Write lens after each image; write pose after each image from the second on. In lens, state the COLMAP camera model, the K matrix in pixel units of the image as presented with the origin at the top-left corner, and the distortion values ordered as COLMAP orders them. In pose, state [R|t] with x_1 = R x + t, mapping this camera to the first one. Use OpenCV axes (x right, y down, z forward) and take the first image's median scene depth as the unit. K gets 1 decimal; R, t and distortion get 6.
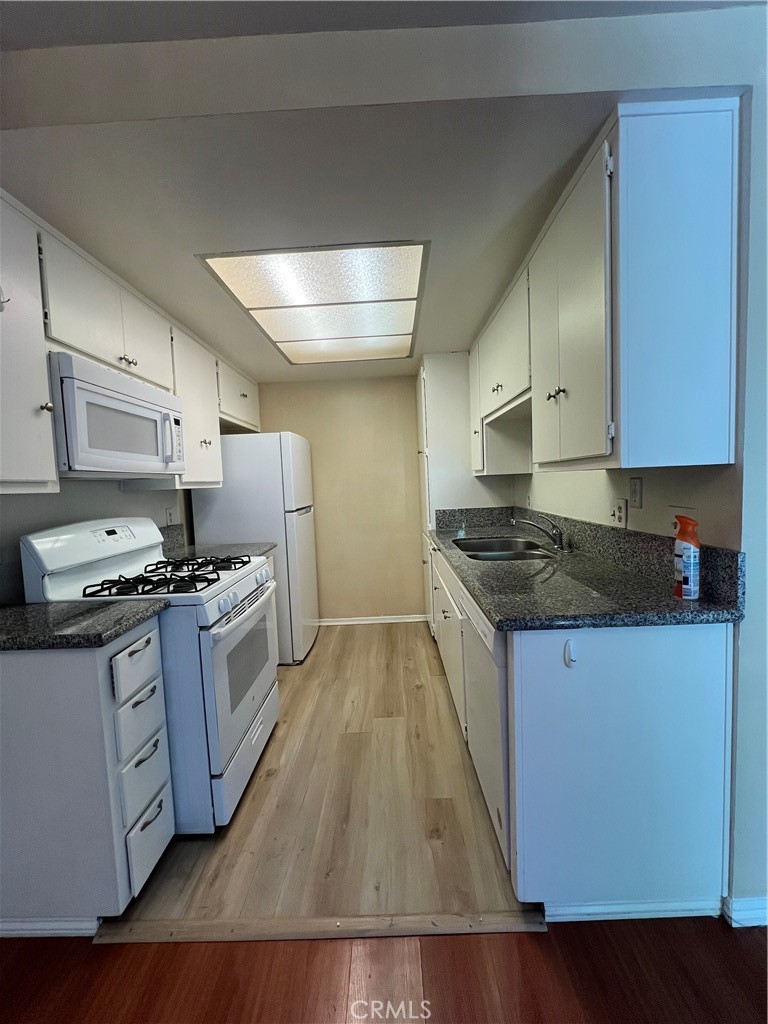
lens RADIAL K [[413.7, 0, 384.0], [0, 413.7, 512.0], [0, 0, 1]] dist [-0.002324, -0.000044]
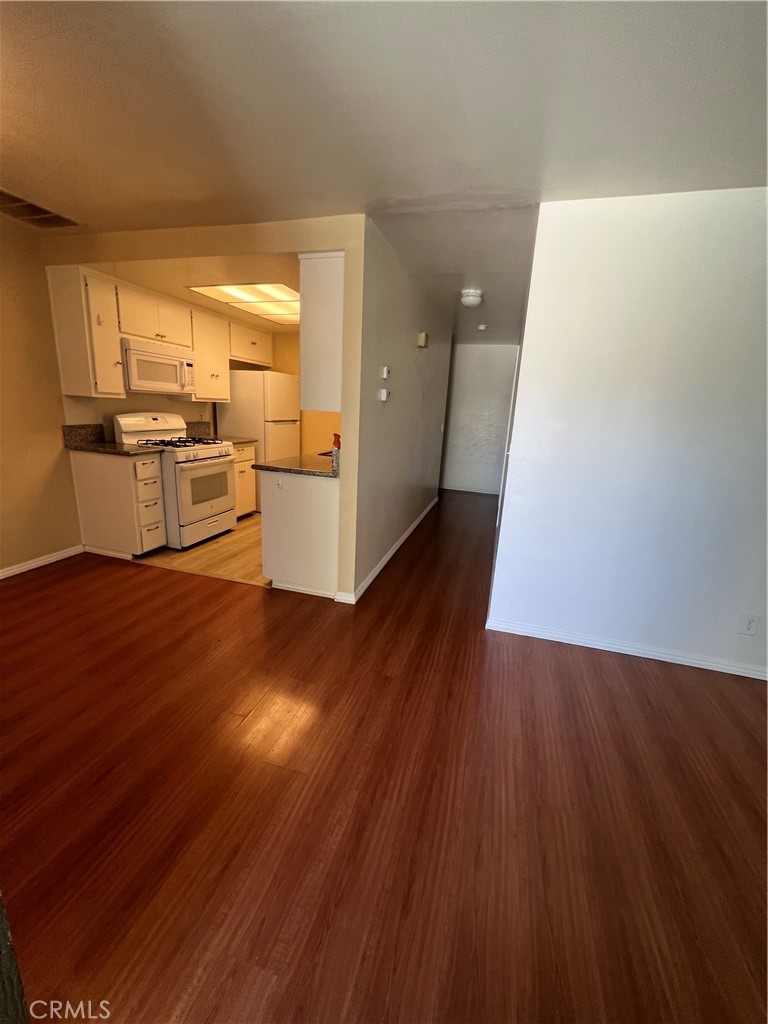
lens RADIAL K [[413.7, 0, 384.0], [0, 413.7, 512.0], [0, 0, 1]] dist [-0.002324, -0.000044]
pose [[0.958034, 0.157966, -0.239204, 1.215890], [-0.113272, 0.975166, 0.190318, -0.026848], [0.263327, -0.155236, 0.952135, -0.913368]]
